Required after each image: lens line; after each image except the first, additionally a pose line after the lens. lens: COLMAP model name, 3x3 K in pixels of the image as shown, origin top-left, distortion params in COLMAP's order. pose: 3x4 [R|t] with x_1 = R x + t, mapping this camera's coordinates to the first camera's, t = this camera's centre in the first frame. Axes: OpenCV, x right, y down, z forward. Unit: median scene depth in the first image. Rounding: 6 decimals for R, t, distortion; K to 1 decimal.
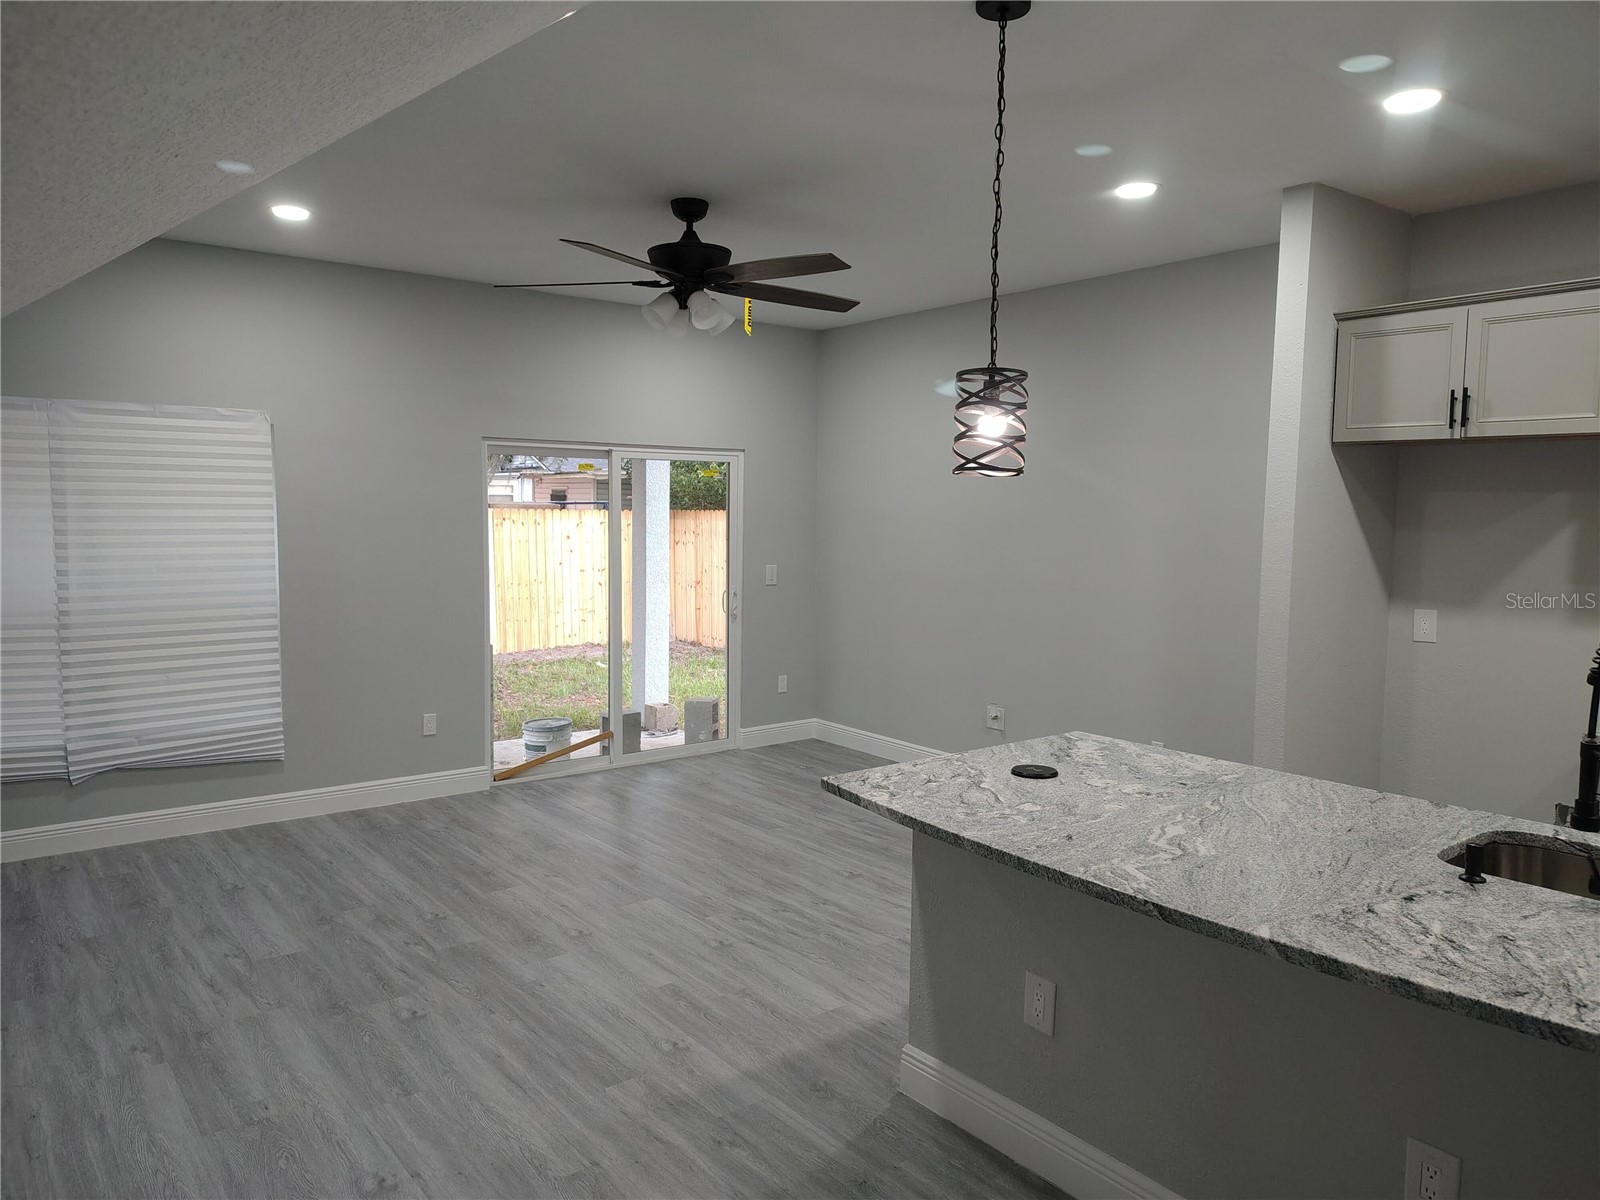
lens RADIAL K [[1097.7, 0, 803.9], [0, 1097.7, 608.3], [0, 0, 1]] dist [0.043913, -0.049744]
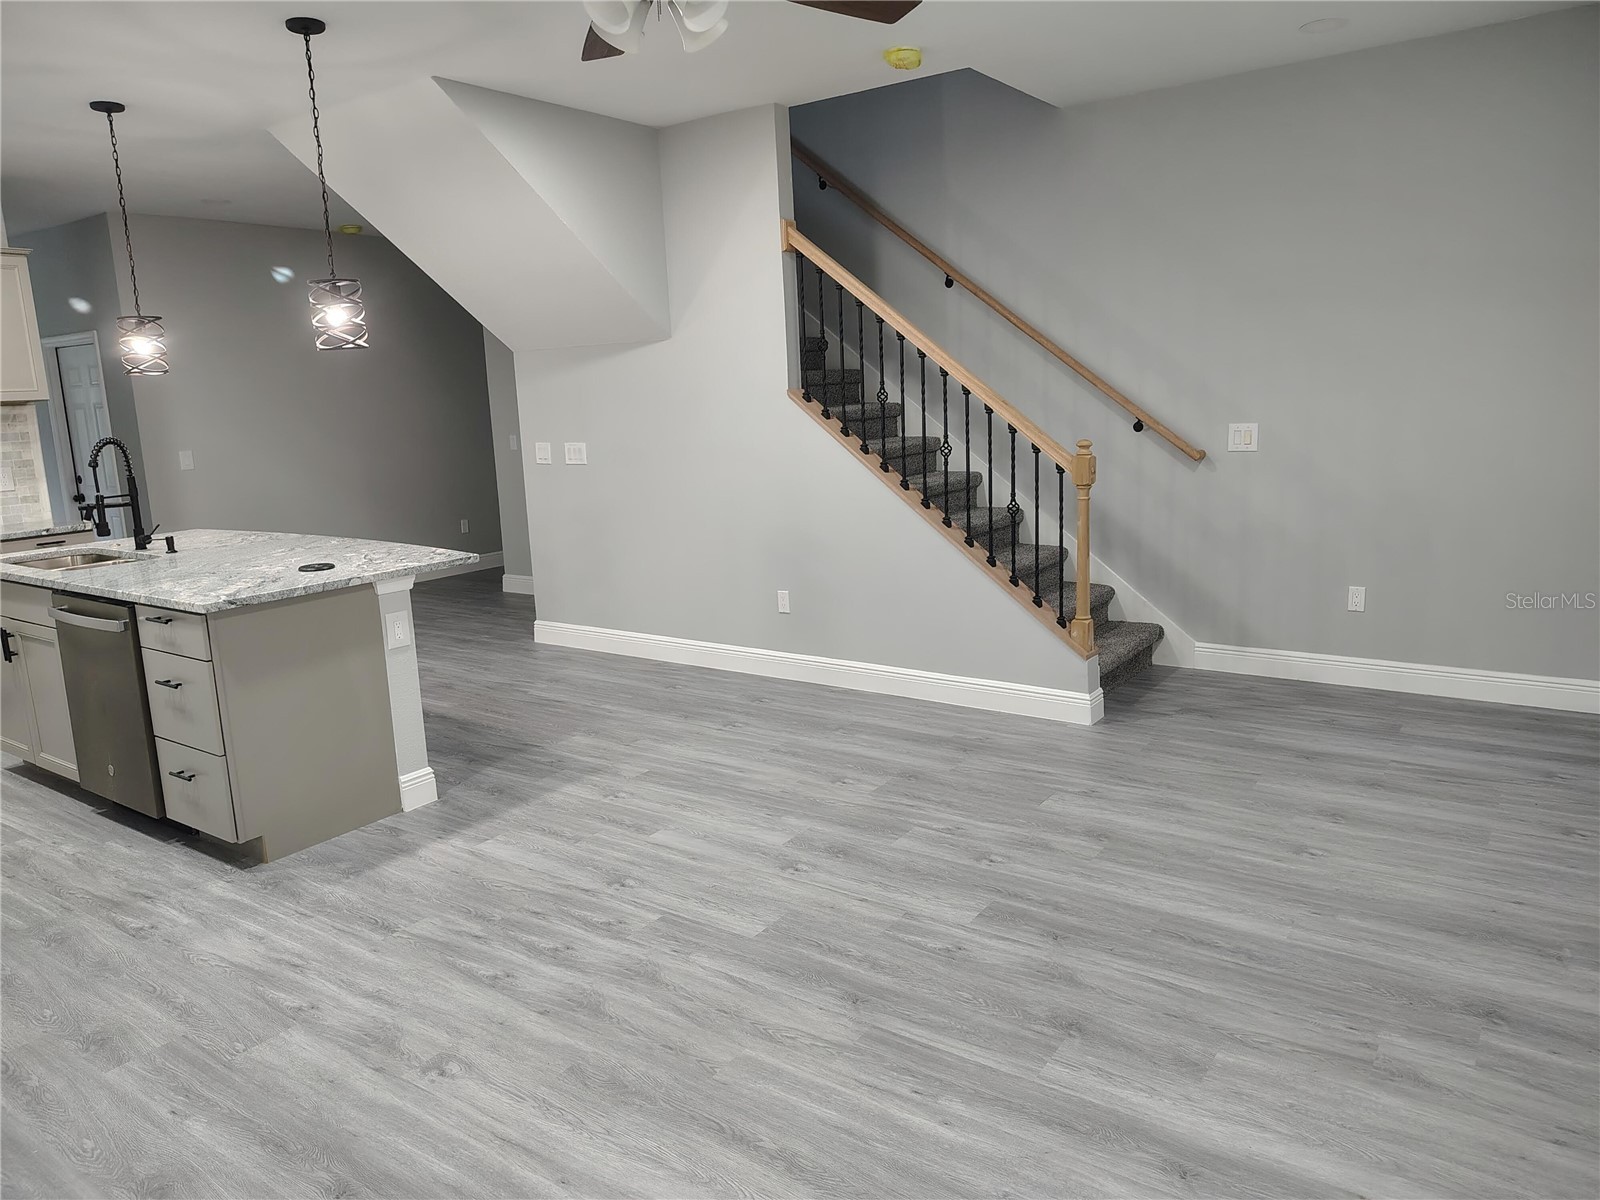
lens RADIAL K [[1094.7, 0, 800.0], [0, 1094.7, 600.0], [0, 0, 1]] dist [0.031303, -0.031485]
pose [[-0.957726, 0.082294, -0.275660, 0.011816], [0.004056, 0.961979, 0.273092, -0.197792], [0.287654, 0.260430, -0.921646, 2.597872]]
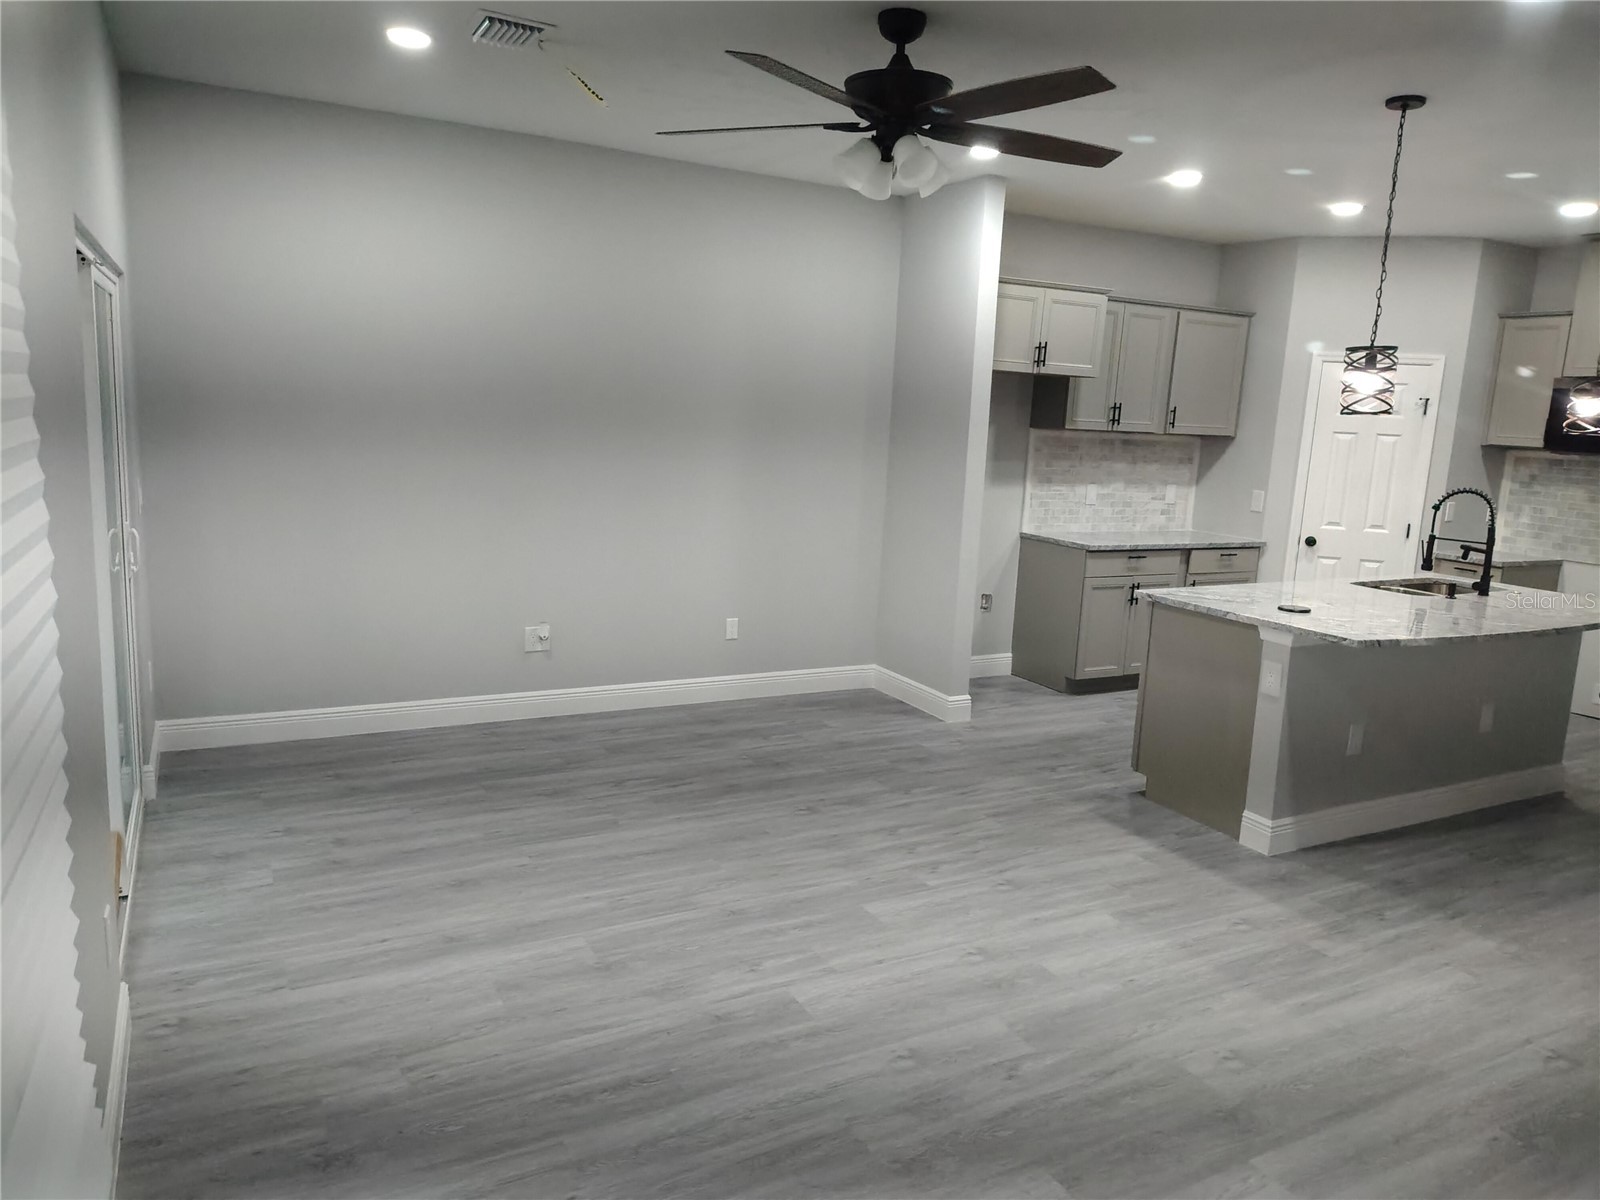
lens RADIAL K [[1098.3, 0, 796.5], [0, 1098.3, 583.1], [0, 0, 1]] dist [0.023605, -0.002077]
pose [[0.176195, -0.159184, 0.971399, -1.467713], [0.044762, 0.987112, 0.153640, -0.160455], [-0.983337, 0.016412, 0.181049, 1.478431]]
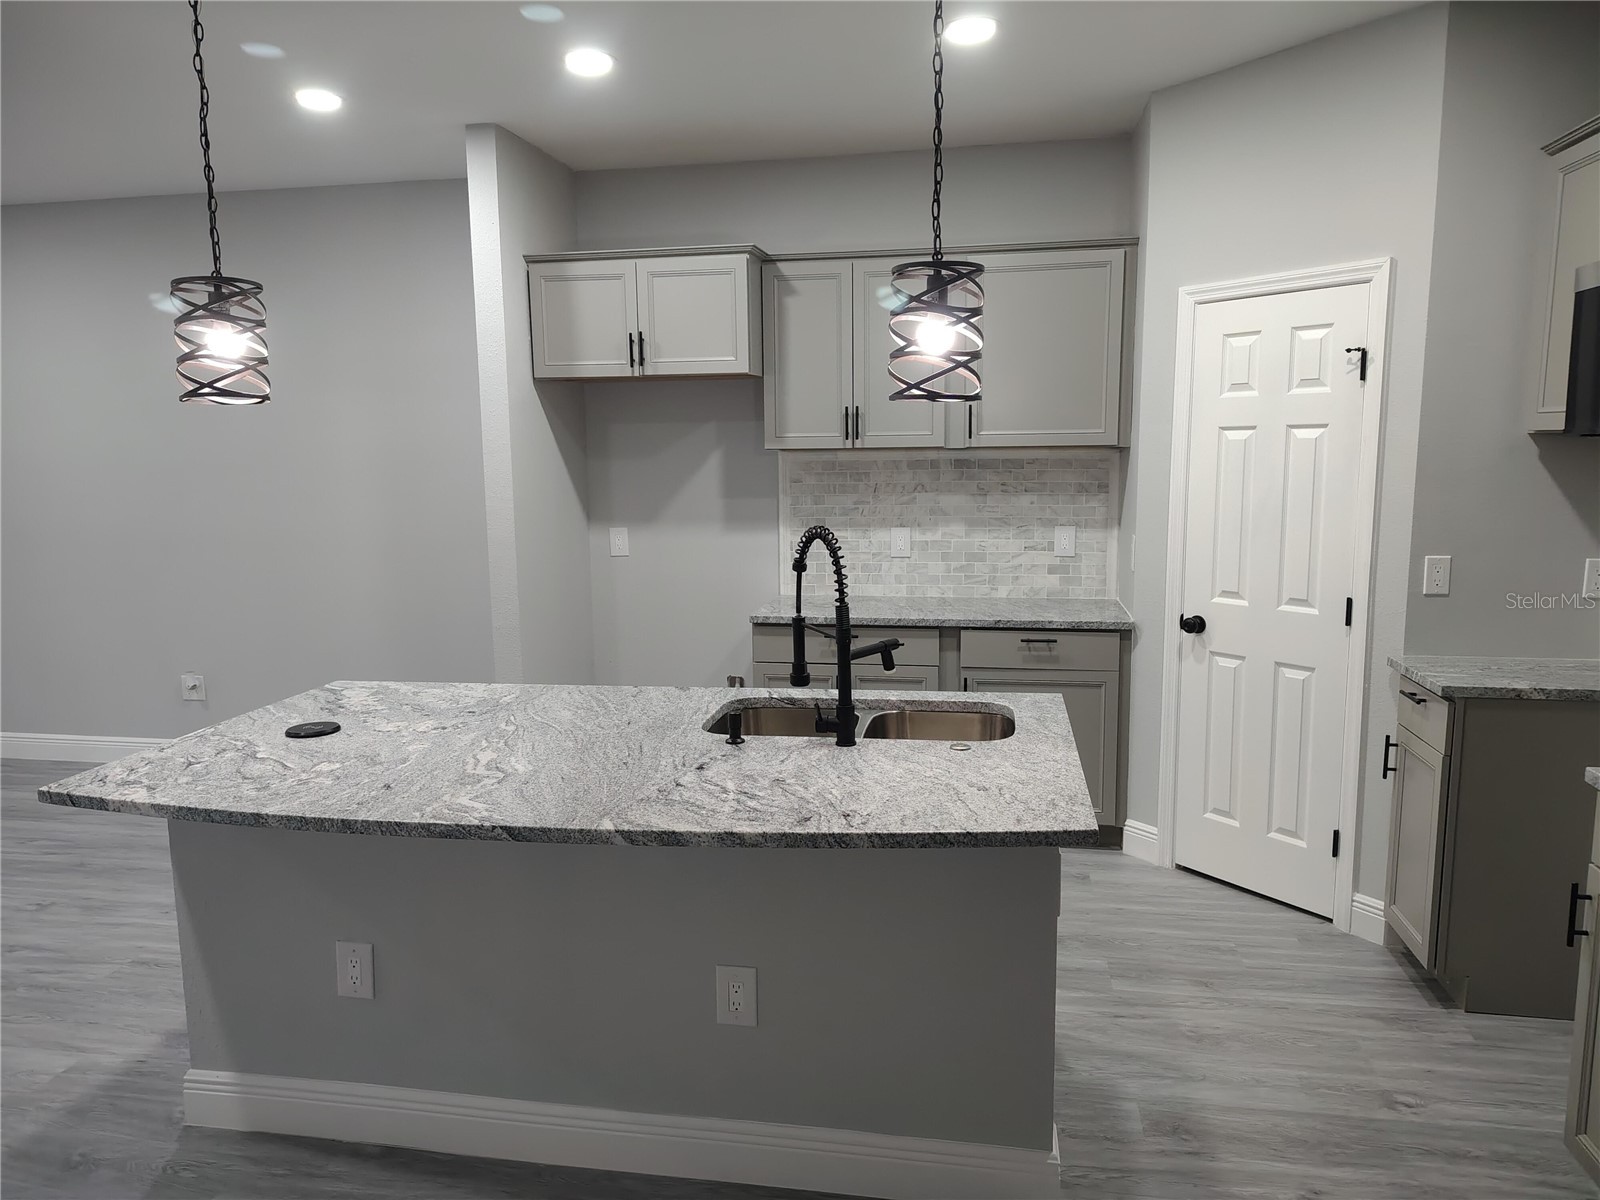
lens RADIAL K [[1094.7, 0, 800.0], [0, 1094.7, 600.0], [0, 0, 1]] dist [0.031303, -0.031485]
pose [[0.744293, -0.114527, 0.657960, -0.084680], [0.083165, 0.993412, 0.078840, 0.002772], [-0.662655, -0.003960, 0.748915, 0.047610]]
